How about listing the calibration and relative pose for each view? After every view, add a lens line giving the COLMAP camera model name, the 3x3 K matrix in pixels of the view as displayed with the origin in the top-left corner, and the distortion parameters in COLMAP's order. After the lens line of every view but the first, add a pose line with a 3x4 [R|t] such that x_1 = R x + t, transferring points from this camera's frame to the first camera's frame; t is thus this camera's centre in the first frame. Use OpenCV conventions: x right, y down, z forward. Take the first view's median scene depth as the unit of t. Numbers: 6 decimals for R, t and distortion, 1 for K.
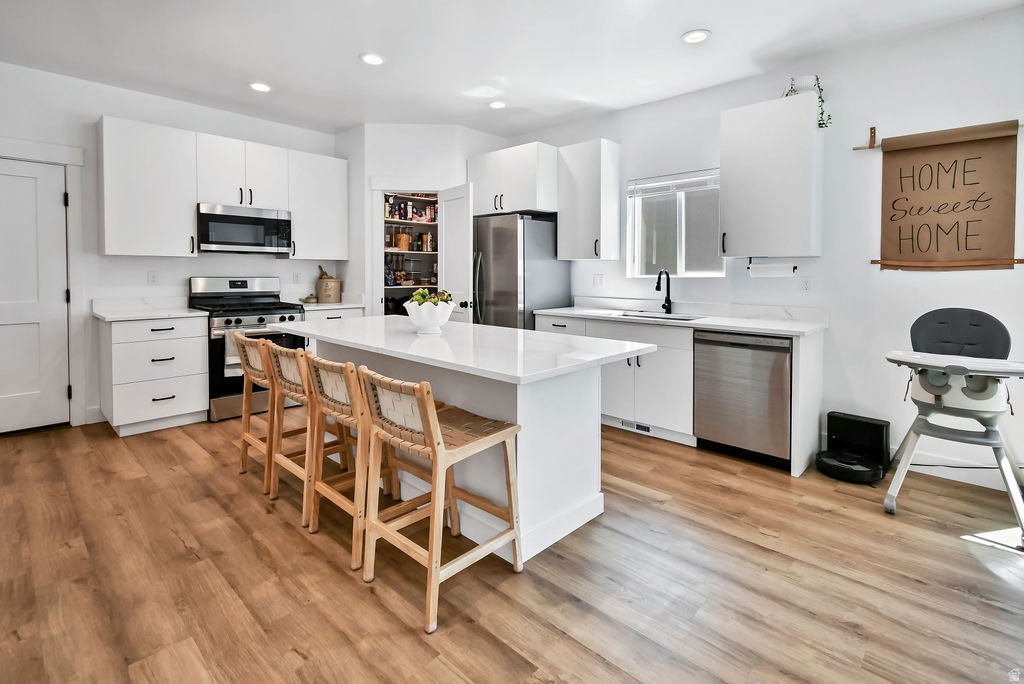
lens RADIAL K [[492.2, 0, 561.5], [0, 492.2, 284.9], [0, 0, 1]] dist [0.005012, -0.001350]
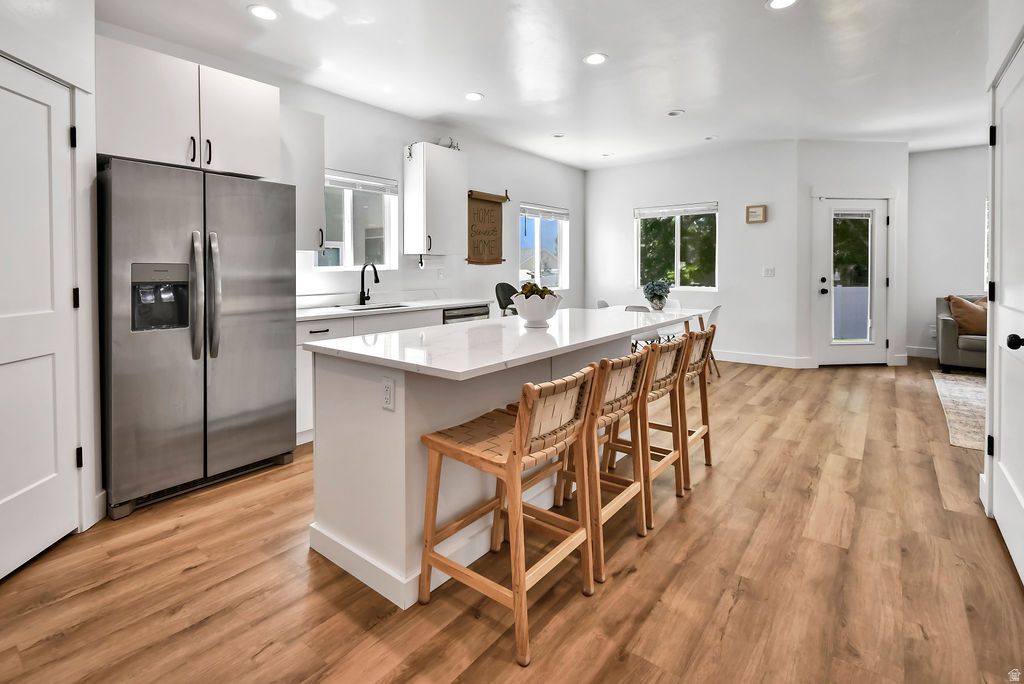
lens RADIAL K [[487.2, 0, 480.4], [0, 487.2, 277.0], [0, 0, 1]] dist [0.002212, -0.000564]
pose [[-0.015711, -0.021922, 0.999636, -1.271090], [0.033224, 0.999196, 0.022435, -0.026030], [-0.999324, 0.033565, -0.014970, 1.165029]]
